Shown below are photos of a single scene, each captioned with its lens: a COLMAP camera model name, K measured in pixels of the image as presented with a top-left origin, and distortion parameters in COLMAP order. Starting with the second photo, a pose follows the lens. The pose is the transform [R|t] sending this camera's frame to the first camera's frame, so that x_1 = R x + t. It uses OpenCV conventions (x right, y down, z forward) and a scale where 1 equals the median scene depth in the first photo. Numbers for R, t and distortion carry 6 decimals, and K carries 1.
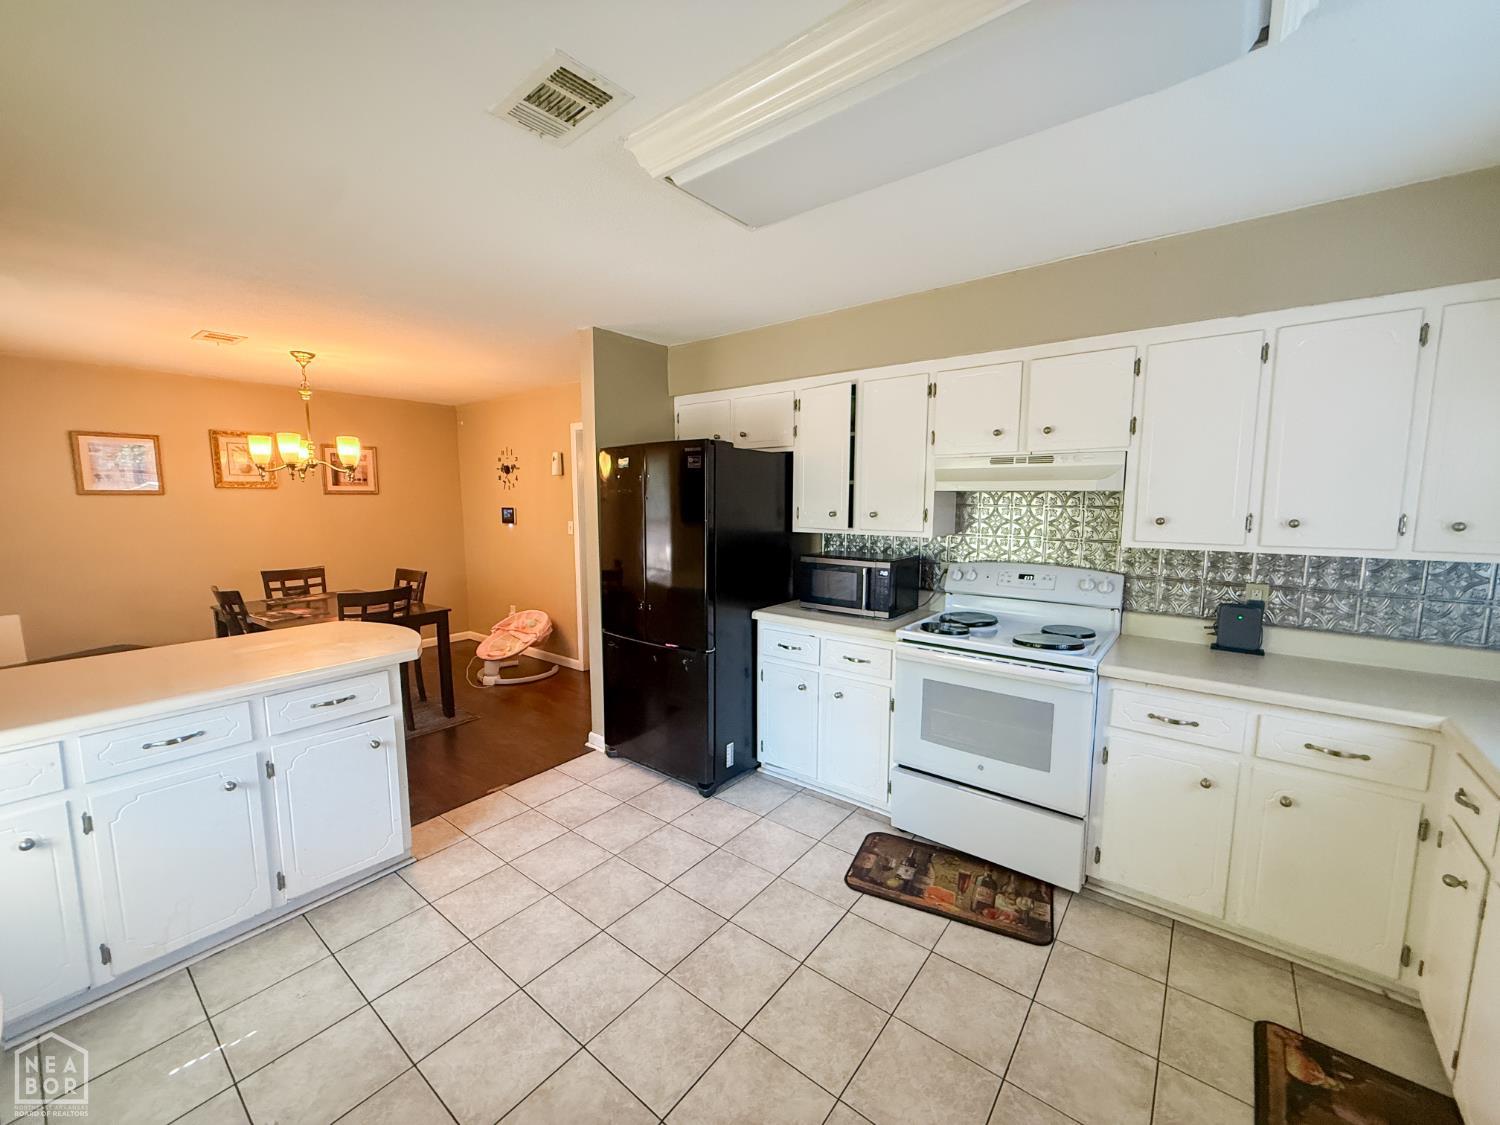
lens RADIAL K [[597.1, 0, 750.0], [0, 597.1, 562.5], [0, 0, 1]] dist [0.000611, 0.000051]
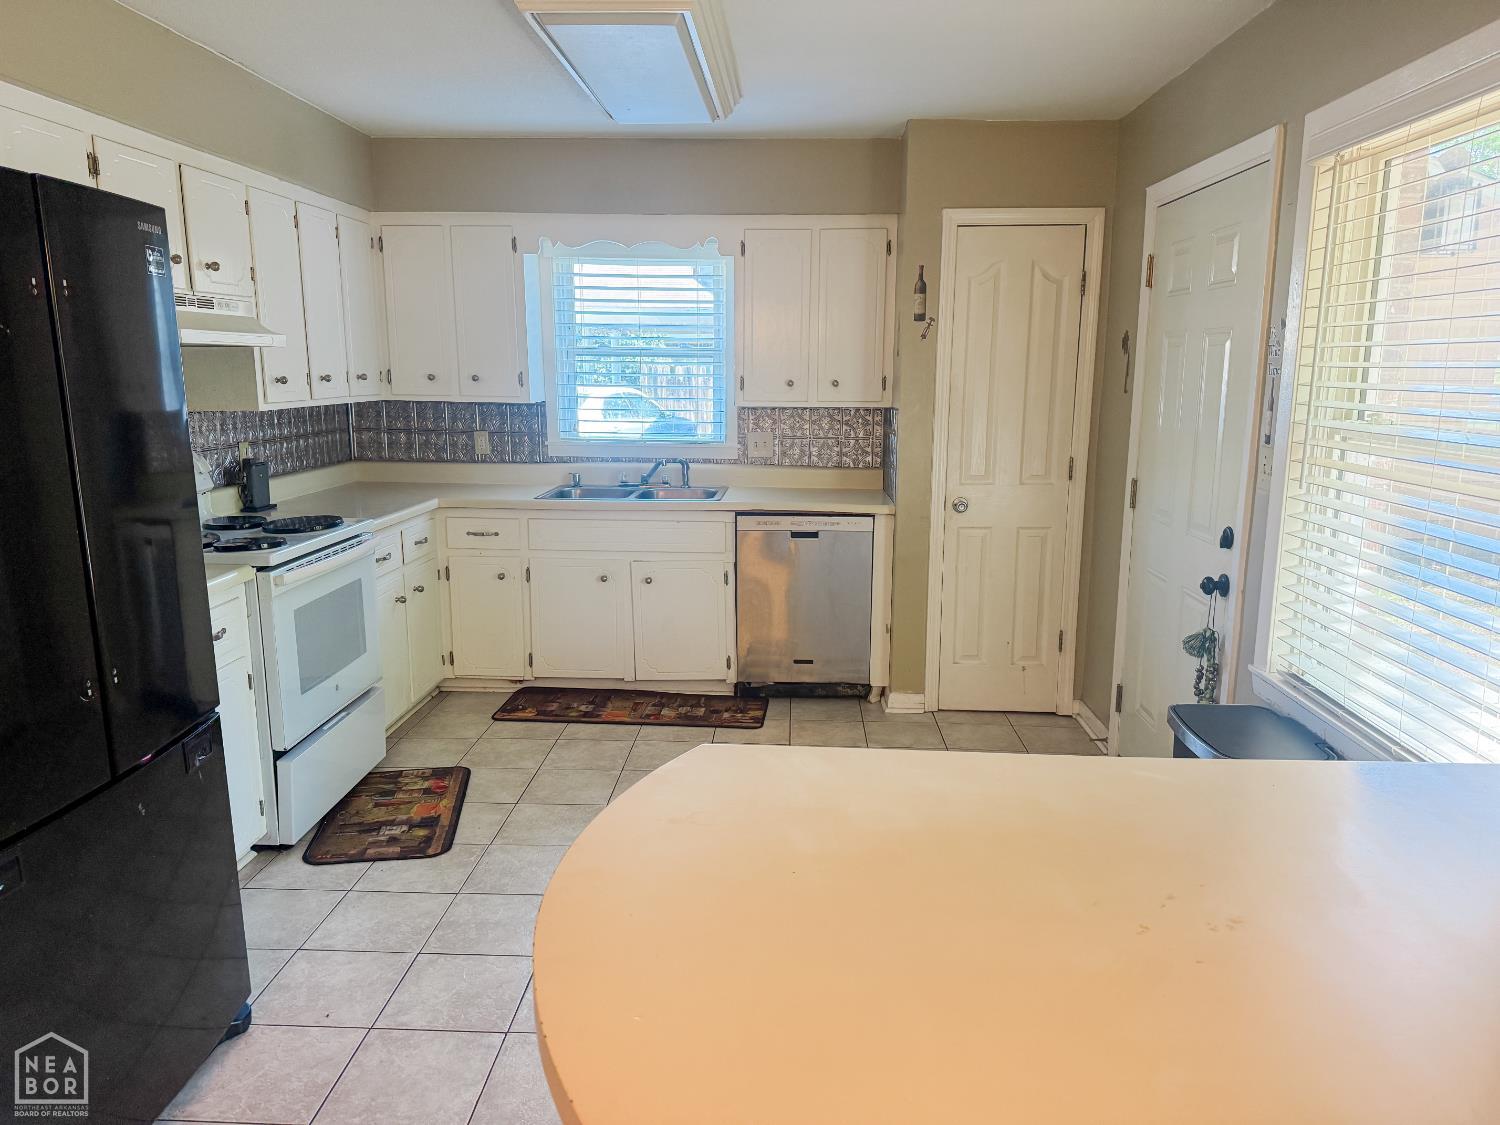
lens RADIAL K [[1033.1, 0, 750.0], [0, 1033.1, 562.5], [0, 0, 1]] dist [0.111986, -0.173335]
pose [[-0.580216, -0.156362, 0.799312, -1.094394], [0.087368, 0.963787, 0.251956, -0.139552], [-0.809763, 0.216023, -0.545544, 1.318611]]
